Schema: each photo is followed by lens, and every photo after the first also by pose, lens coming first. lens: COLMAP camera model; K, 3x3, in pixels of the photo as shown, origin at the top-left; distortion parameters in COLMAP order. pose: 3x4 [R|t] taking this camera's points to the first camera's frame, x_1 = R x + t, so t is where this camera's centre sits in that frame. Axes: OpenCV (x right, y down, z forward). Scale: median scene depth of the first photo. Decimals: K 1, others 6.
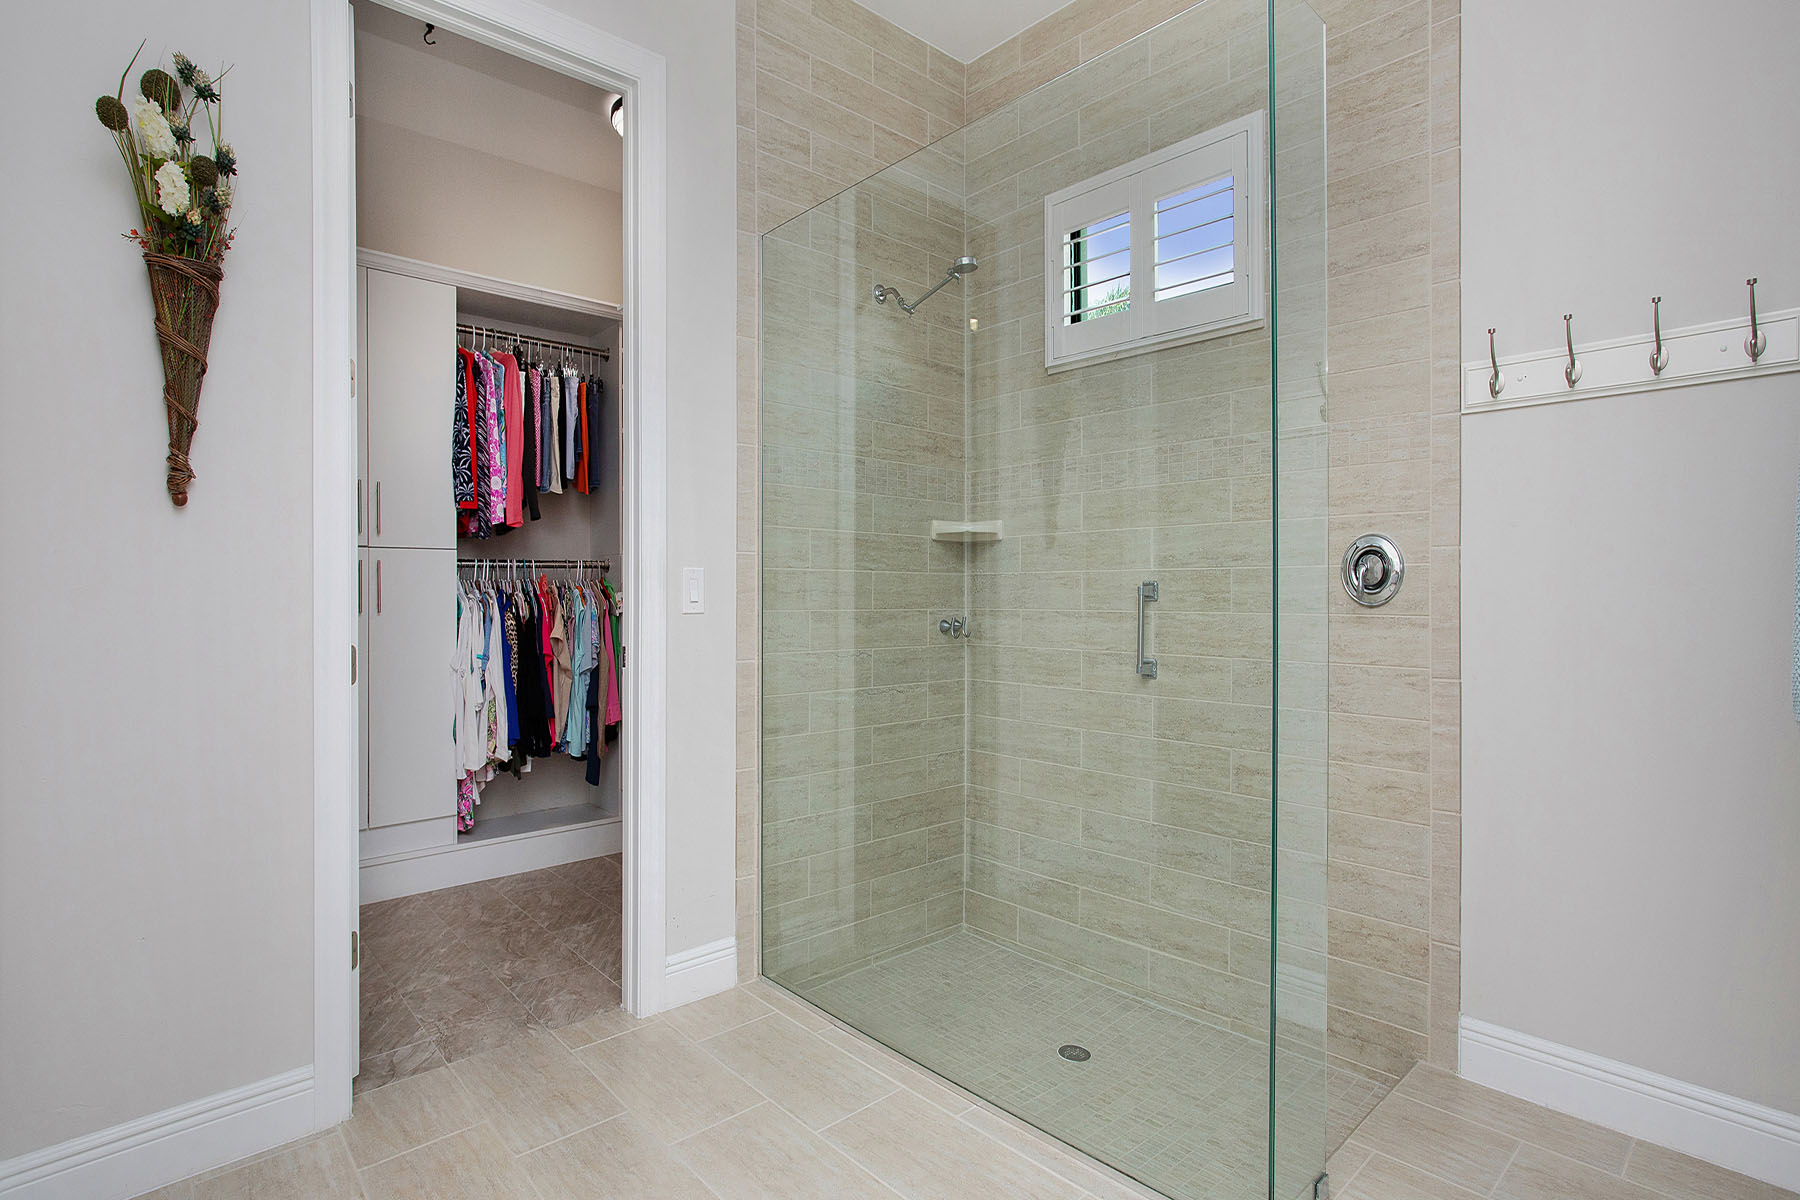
lens RADIAL K [[916.1, 0, 900.0], [0, 916.1, 600.0], [0, 0, 1]] dist [-0.003150, -0.000675]
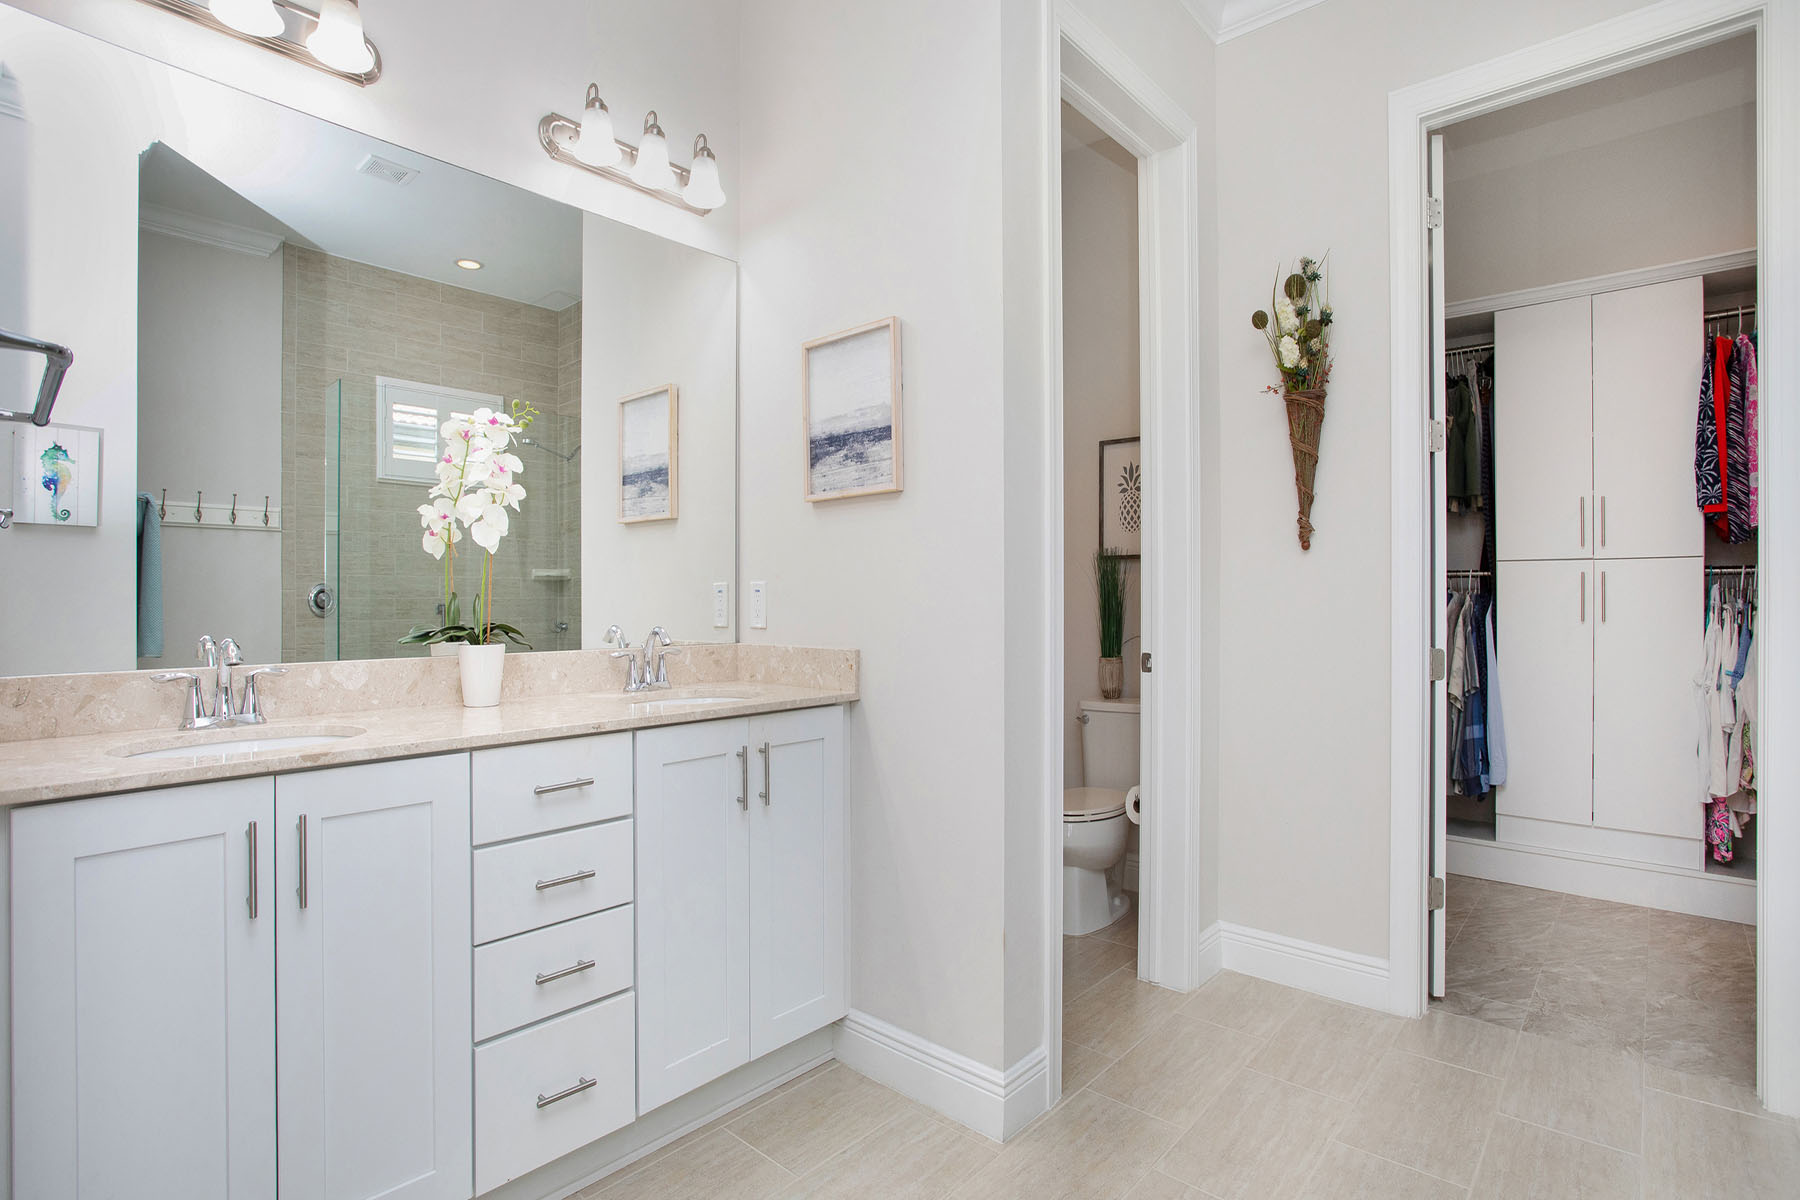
lens RADIAL K [[934.3, 0, 903.6], [0, 934.3, 585.7], [0, 0, 1]] dist [-0.002372, -0.000496]
pose [[0.133745, -0.002065, -0.991014, 0.375016], [-0.003755, 0.999990, -0.002590, -0.021551], [0.991009, 0.004068, 0.133736, 0.067771]]
